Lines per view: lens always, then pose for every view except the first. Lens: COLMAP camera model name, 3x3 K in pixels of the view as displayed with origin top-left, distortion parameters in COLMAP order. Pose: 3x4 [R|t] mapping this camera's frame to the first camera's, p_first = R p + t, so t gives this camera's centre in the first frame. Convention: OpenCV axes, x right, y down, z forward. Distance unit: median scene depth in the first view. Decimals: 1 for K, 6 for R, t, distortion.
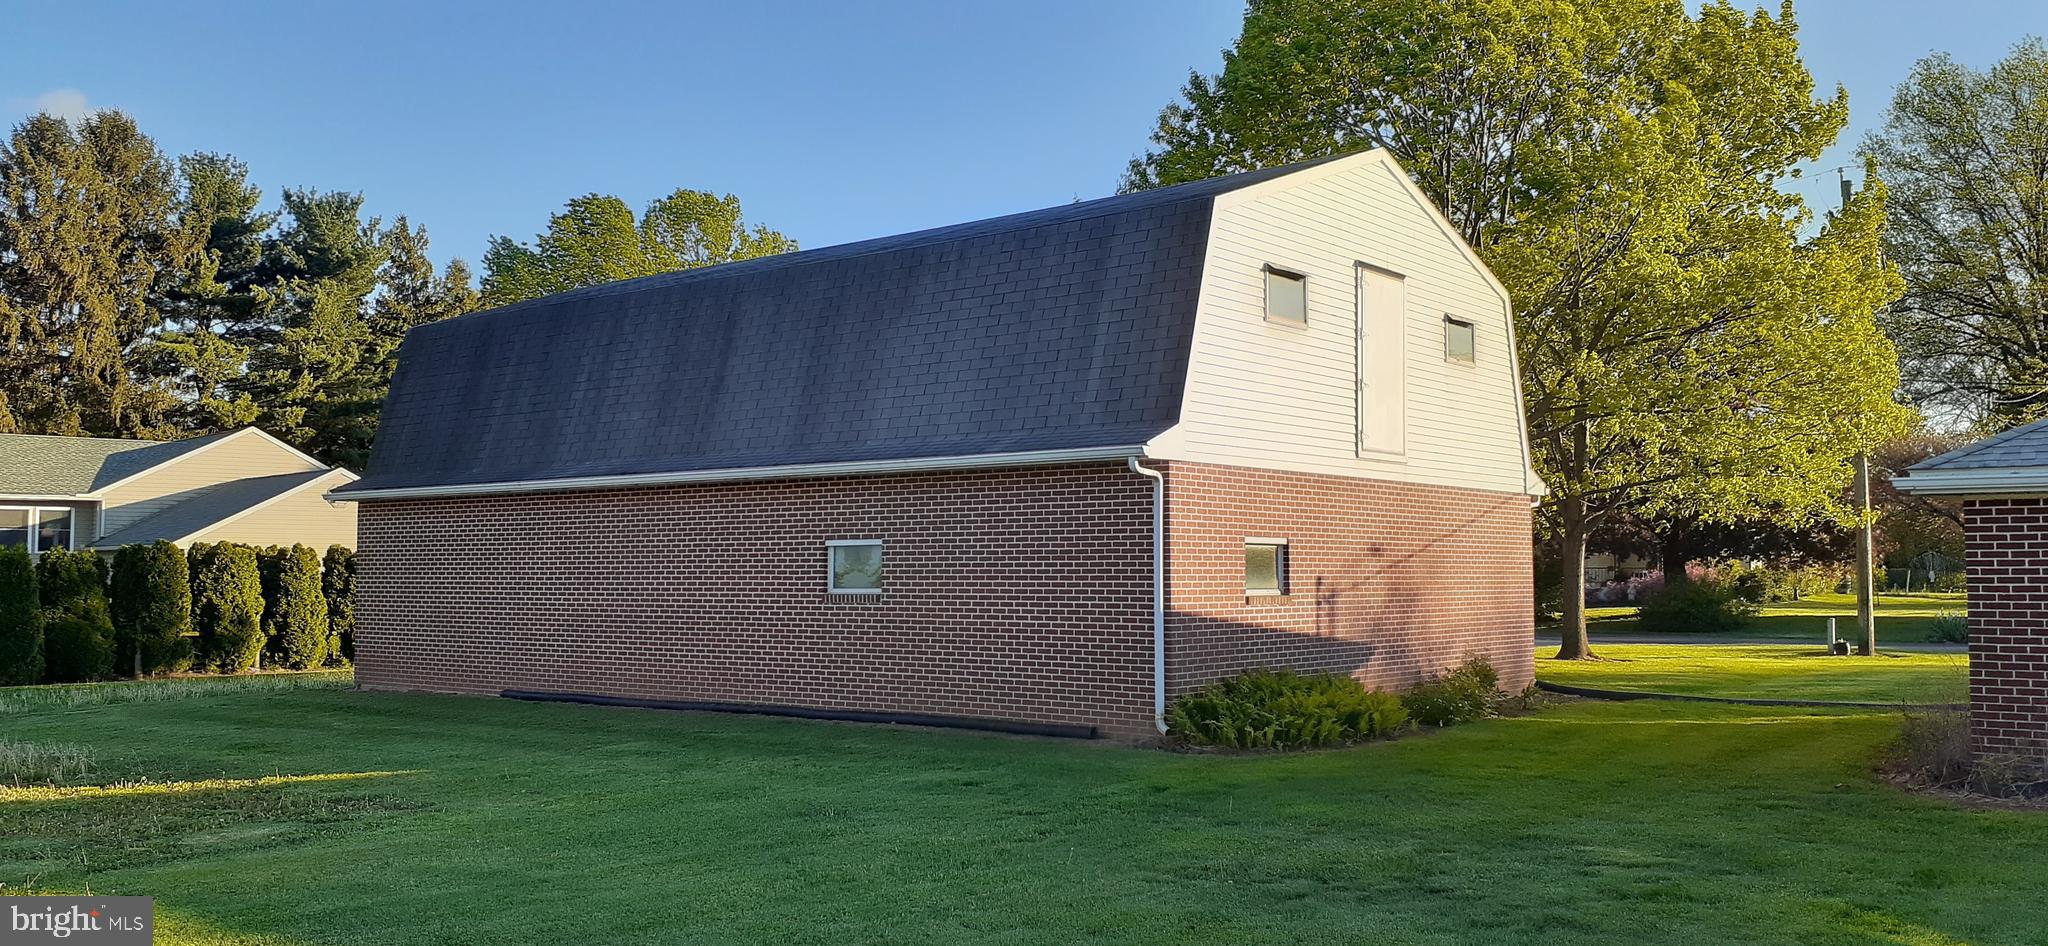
lens RADIAL K [[1625.1, 0, 1022.8], [0, 1625.1, 548.8], [0, 0, 1]] dist [0.154780, -0.265390]
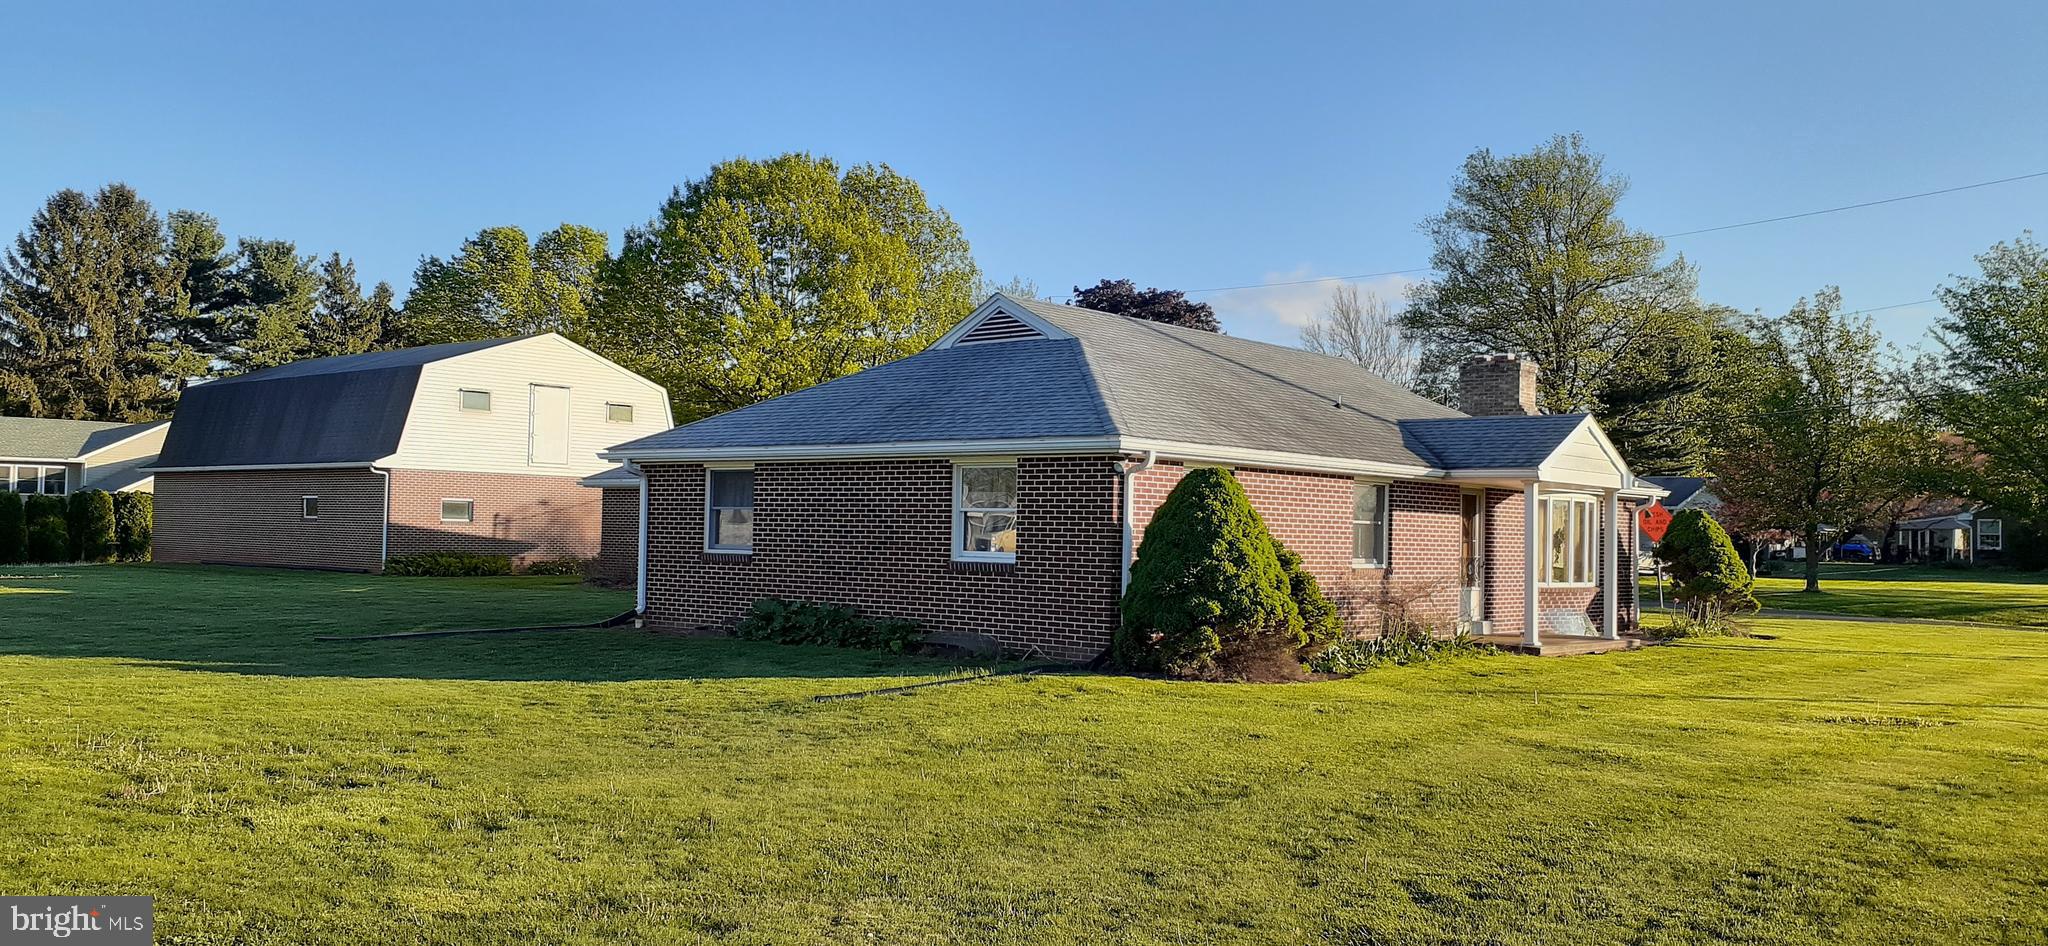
lens RADIAL K [[1629.0, 0, 1022.3], [0, 1629.0, 506.3], [0, 0, 1]] dist [0.156542, -0.276780]
pose [[0.998967, 0.021122, -0.040240, 0.310825], [-0.021274, 0.999768, -0.003349, -0.000797], [0.040160, 0.004202, 0.999184, -0.422978]]
